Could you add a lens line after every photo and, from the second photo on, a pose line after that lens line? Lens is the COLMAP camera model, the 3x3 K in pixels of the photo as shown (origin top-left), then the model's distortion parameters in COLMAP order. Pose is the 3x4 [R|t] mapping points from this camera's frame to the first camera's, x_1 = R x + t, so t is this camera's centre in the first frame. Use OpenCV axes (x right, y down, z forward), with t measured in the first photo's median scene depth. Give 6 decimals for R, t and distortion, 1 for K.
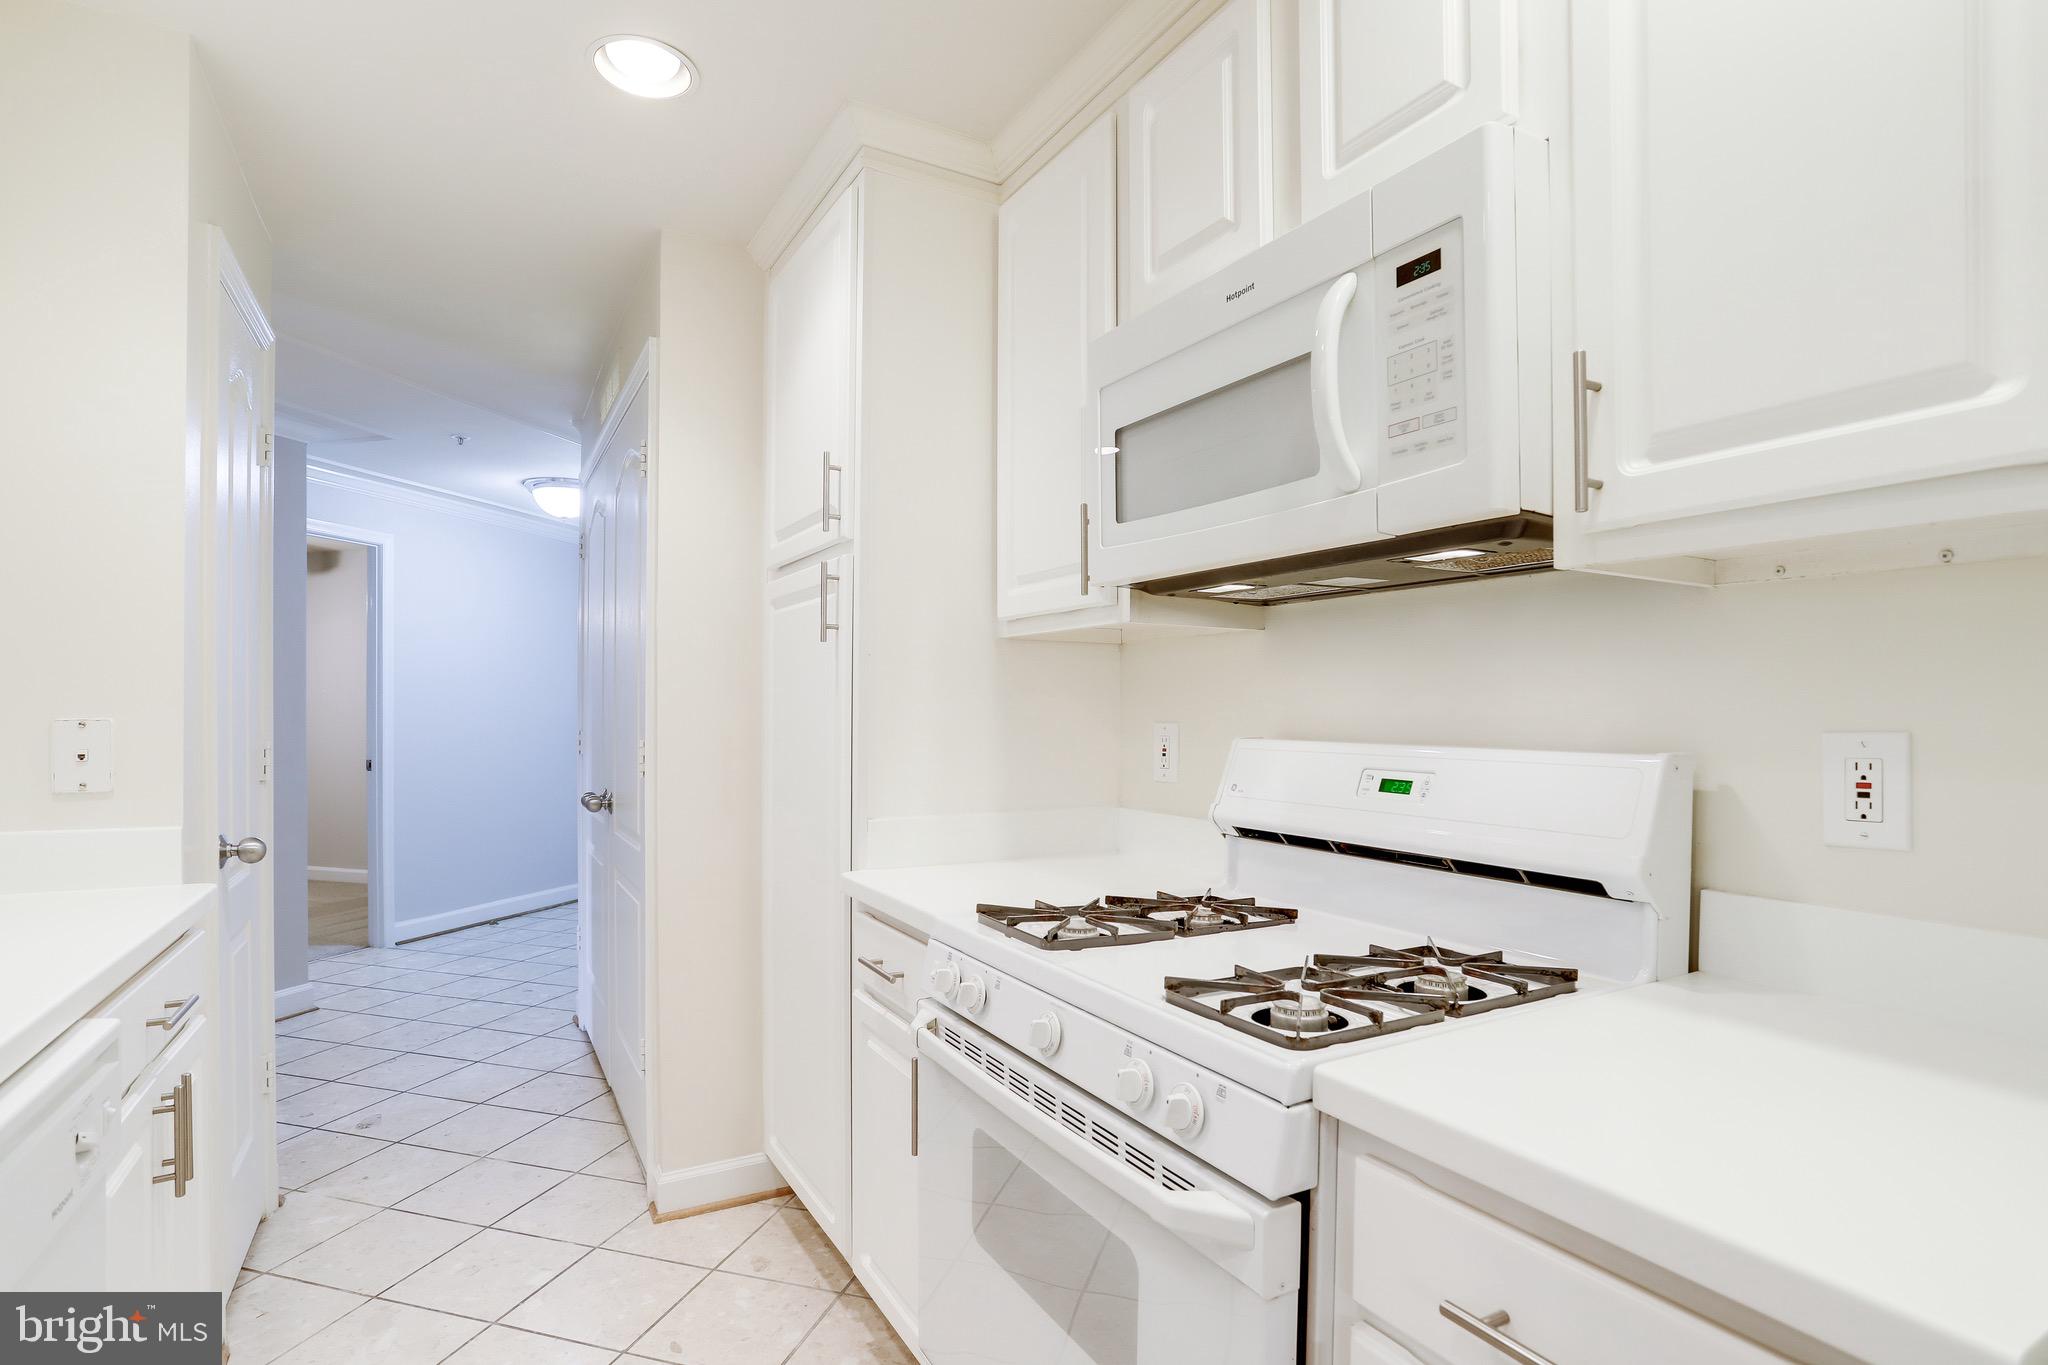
lens RADIAL K [[999.1, 0, 1000.2], [0, 999.1, 720.5], [0, 0, 1]] dist [-0.057714, 0.021839]
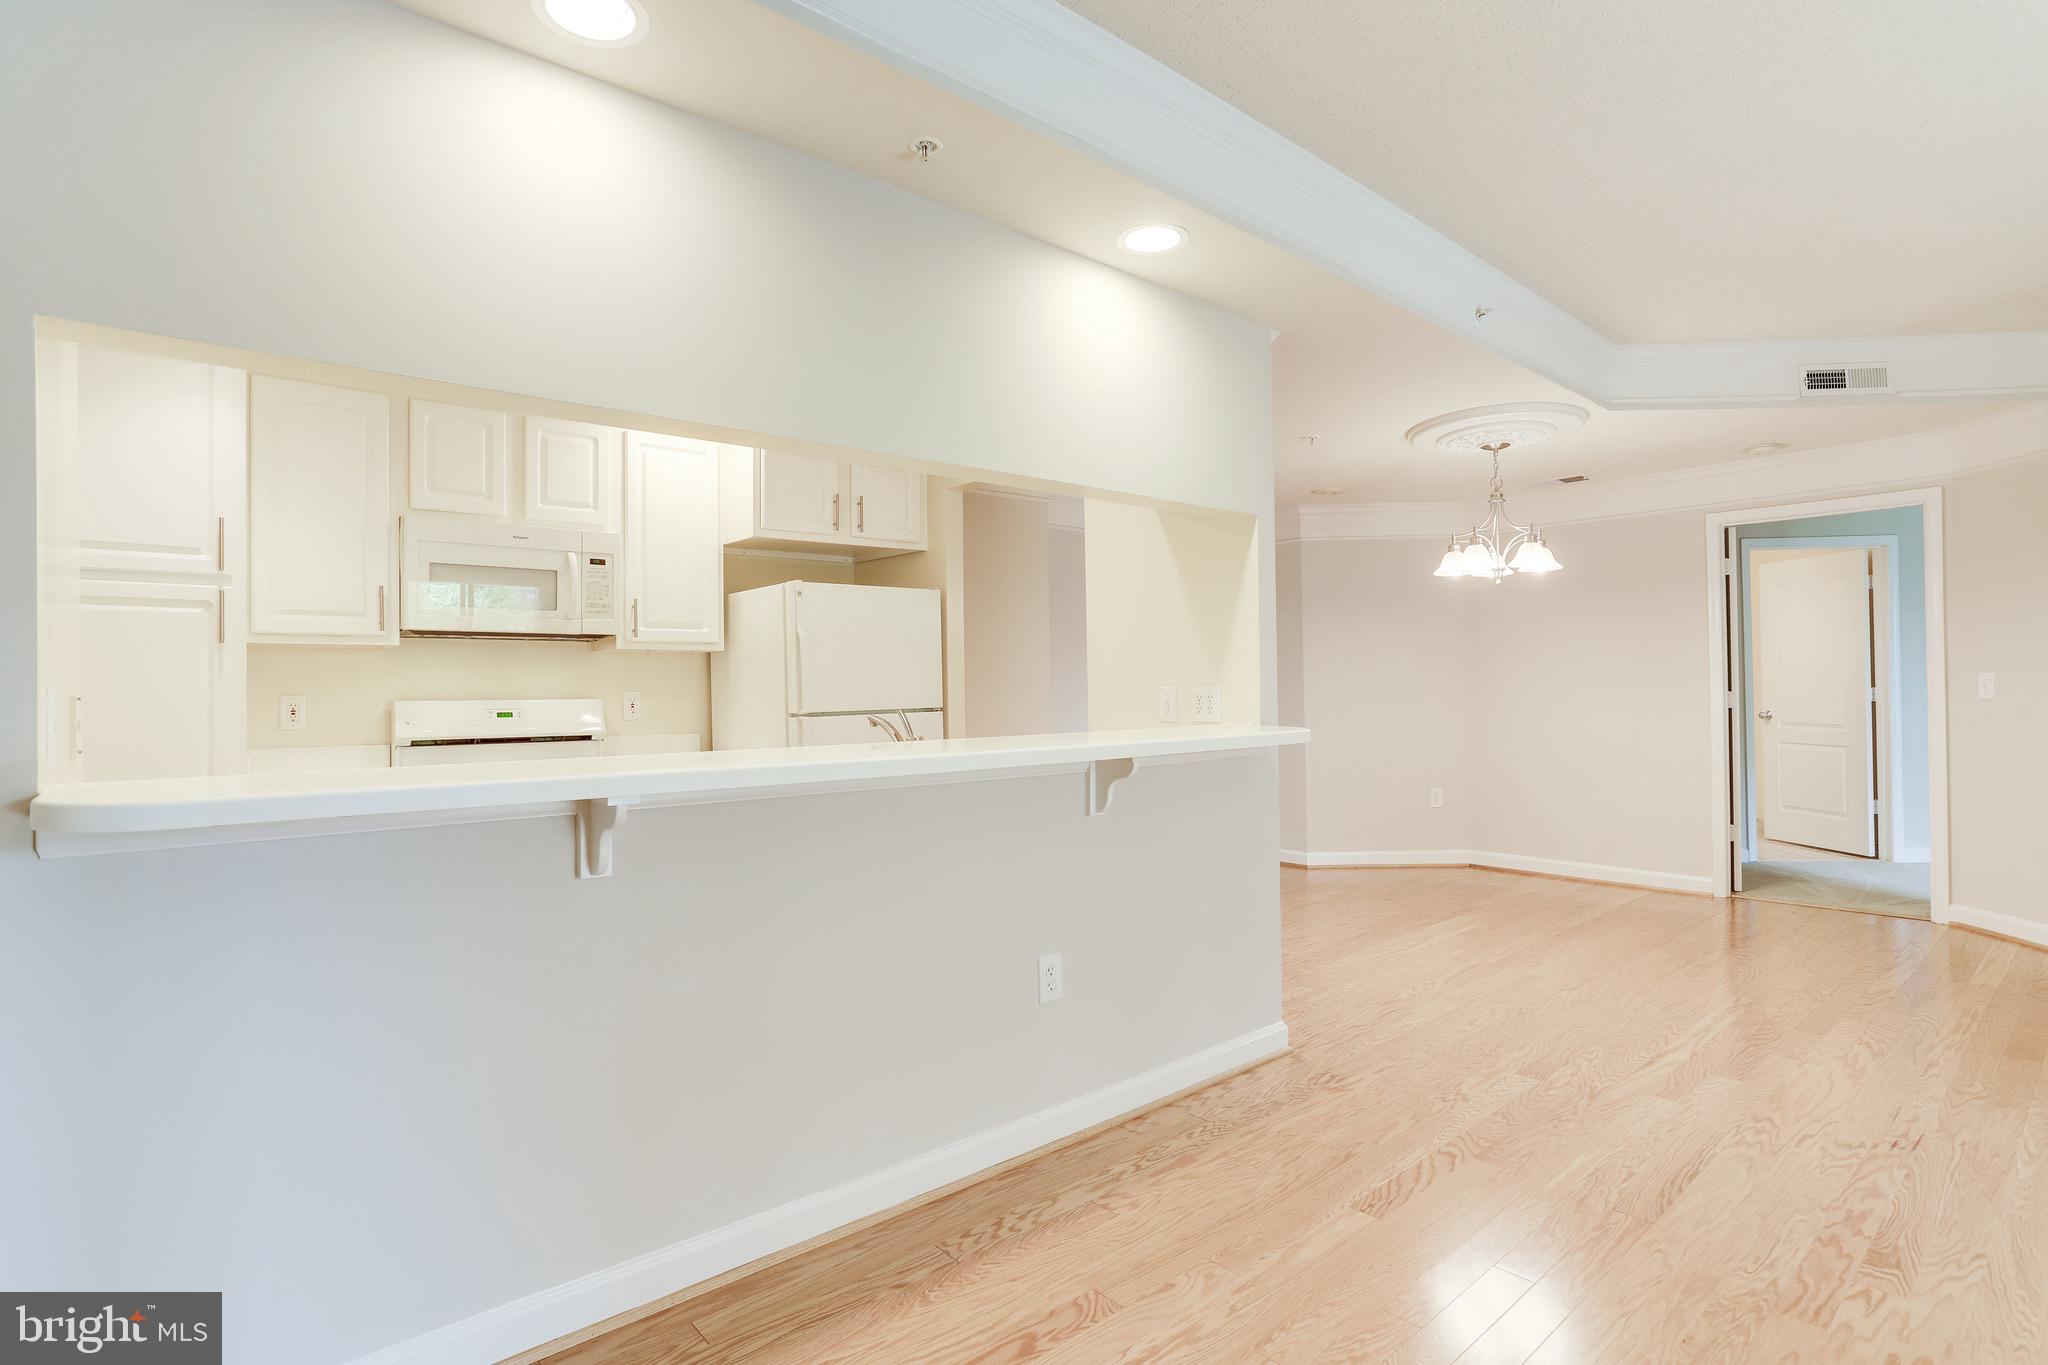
lens RADIAL K [[999.1, 0, 1008.5], [0, 999.1, 677.1], [0, 0, 1]] dist [-0.057714, 0.021839]
pose [[-0.187850, 0.008633, 0.982160, -1.609280], [0.019545, 0.999796, -0.005050, 0.002928], [-0.982003, 0.018248, -0.187980, 0.100892]]
